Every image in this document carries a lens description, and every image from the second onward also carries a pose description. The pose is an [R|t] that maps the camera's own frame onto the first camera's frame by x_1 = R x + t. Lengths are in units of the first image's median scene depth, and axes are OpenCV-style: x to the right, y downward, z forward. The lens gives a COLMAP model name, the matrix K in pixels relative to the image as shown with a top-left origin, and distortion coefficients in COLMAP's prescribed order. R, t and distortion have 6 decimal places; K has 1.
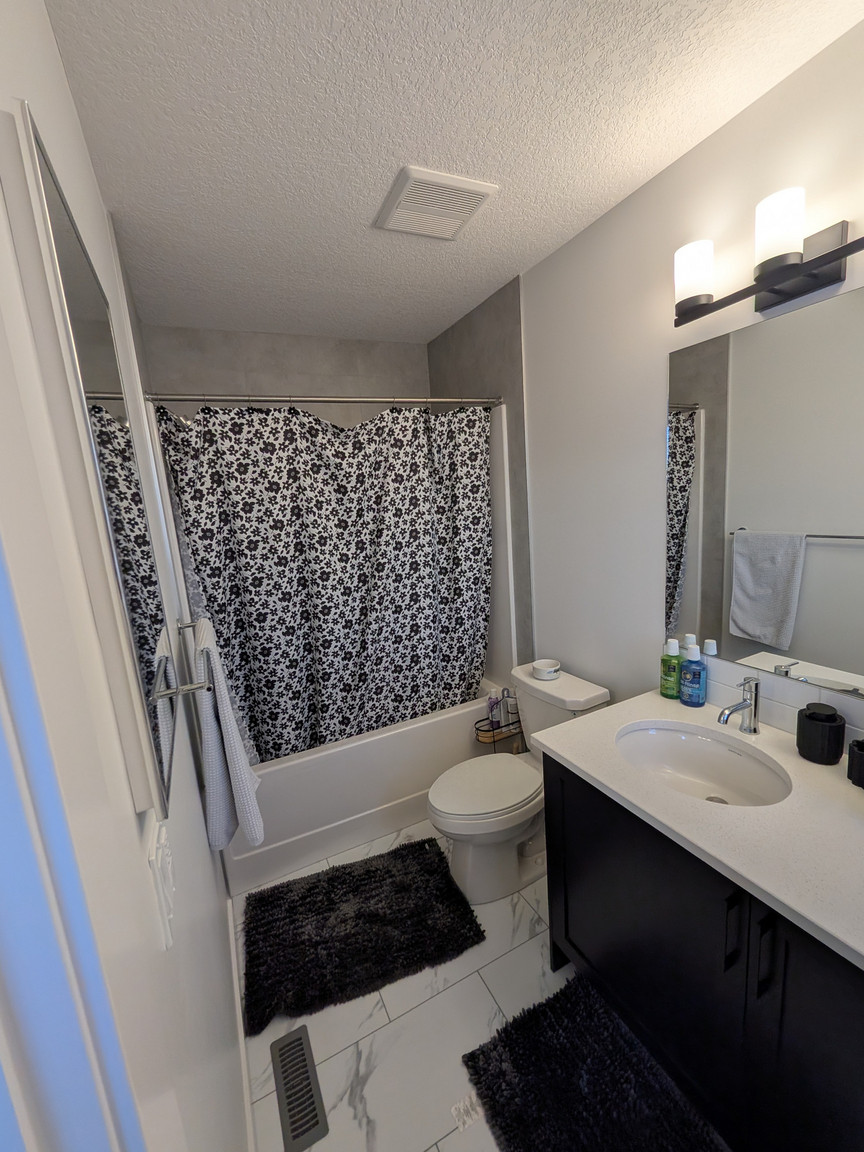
lens RADIAL K [[464.9, 0, 433.1], [0, 464.9, 580.7], [0, 0, 1]] dist [0.001990, -0.000149]
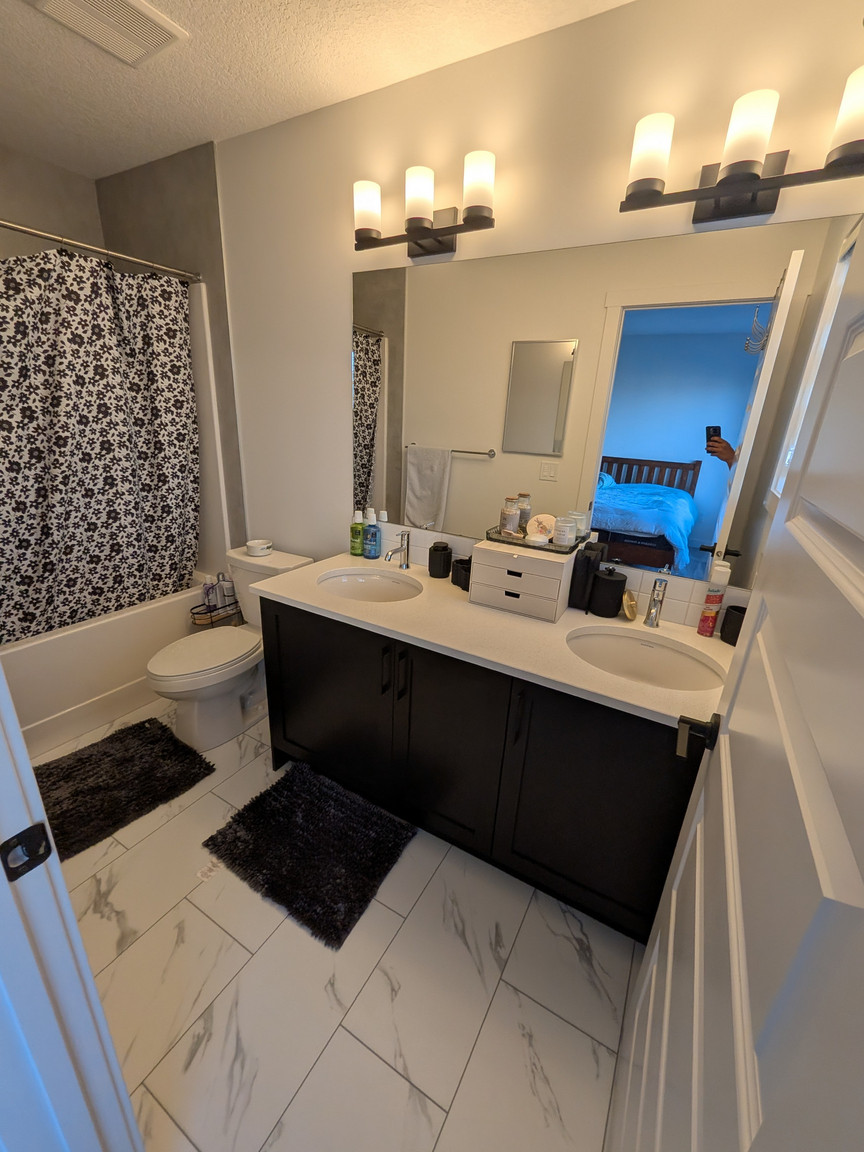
lens RADIAL K [[464.9, 0, 433.1], [0, 464.9, 580.7], [0, 0, 1]] dist [0.001990, -0.000149]
pose [[0.824330, -0.073003, 0.561383, -0.044588], [-0.014953, 0.988497, 0.150502, 0.085243], [-0.565912, -0.132457, 0.813756, -0.152614]]
